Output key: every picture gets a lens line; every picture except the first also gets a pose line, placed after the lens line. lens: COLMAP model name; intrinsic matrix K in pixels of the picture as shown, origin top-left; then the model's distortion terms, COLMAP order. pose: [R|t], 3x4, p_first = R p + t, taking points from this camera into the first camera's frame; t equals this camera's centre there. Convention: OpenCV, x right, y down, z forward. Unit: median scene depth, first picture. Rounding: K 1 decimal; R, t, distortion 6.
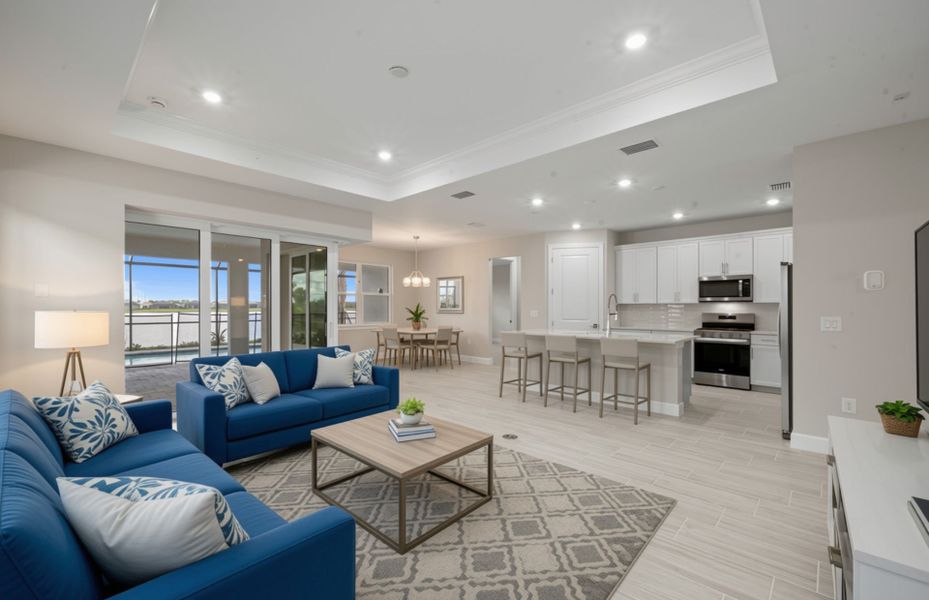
lens RADIAL K [[379.2, 0, 461.5], [0, 379.2, 309.0], [0, 0, 1]] dist [-0.000951, -0.000078]
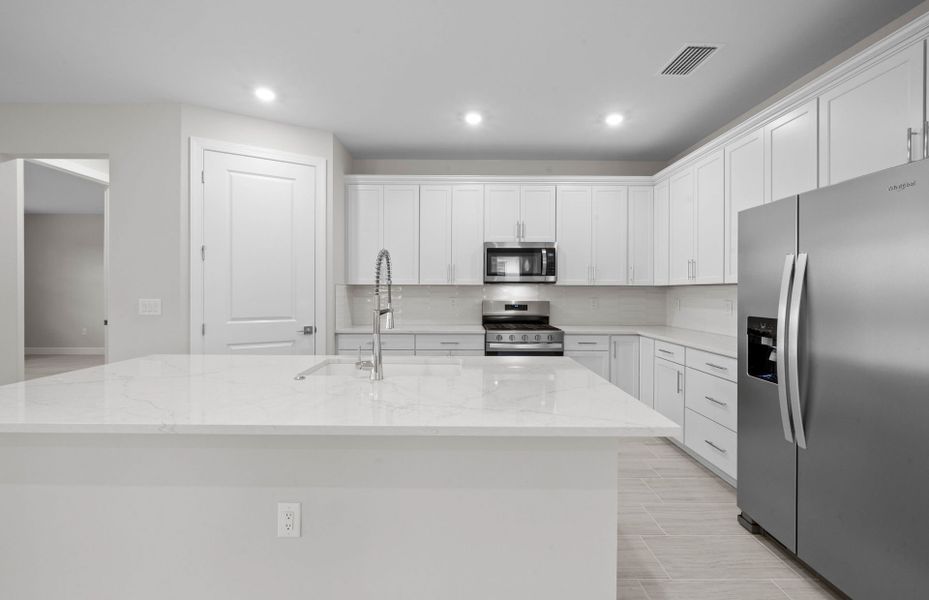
lens RADIAL K [[359.7, 0, 459.6], [0, 359.7, 295.6], [0, 0, 1]] dist [-0.000985, 0.000186]
pose [[0.713380, -0.011622, 0.700681, 0.200445], [-0.000083, 0.999861, 0.016669, -0.008523], [-0.700777, -0.011949, 0.713280, 0.640787]]
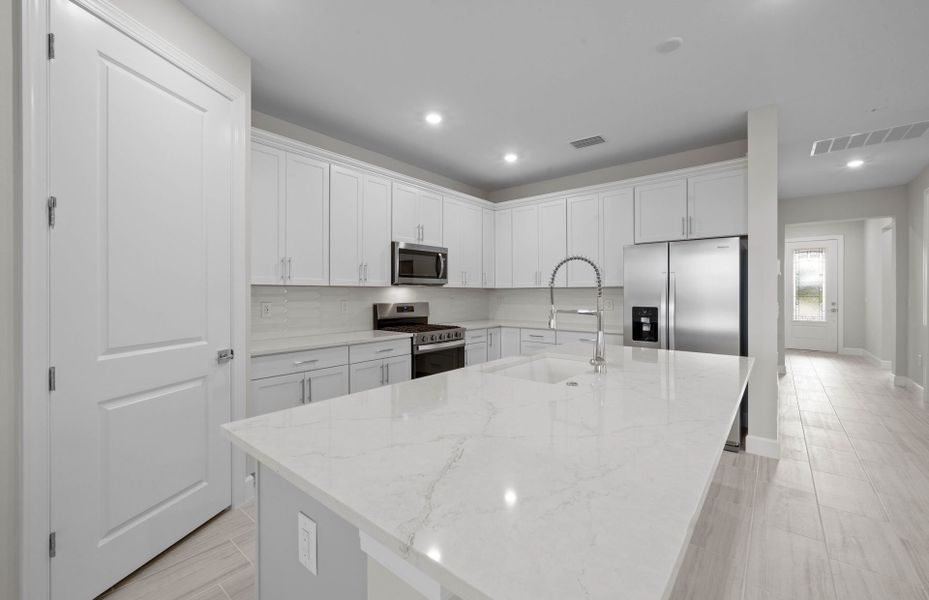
lens RADIAL K [[381.7, 0, 462.5], [0, 381.7, 293.9], [0, 0, 1]] dist [-0.001532, -0.000067]
pose [[-0.094922, -0.007981, 0.995453, 0.039119], [-0.000072, 0.999968, 0.008010, -0.009529], [-0.995485, 0.000689, -0.094920, 0.989691]]
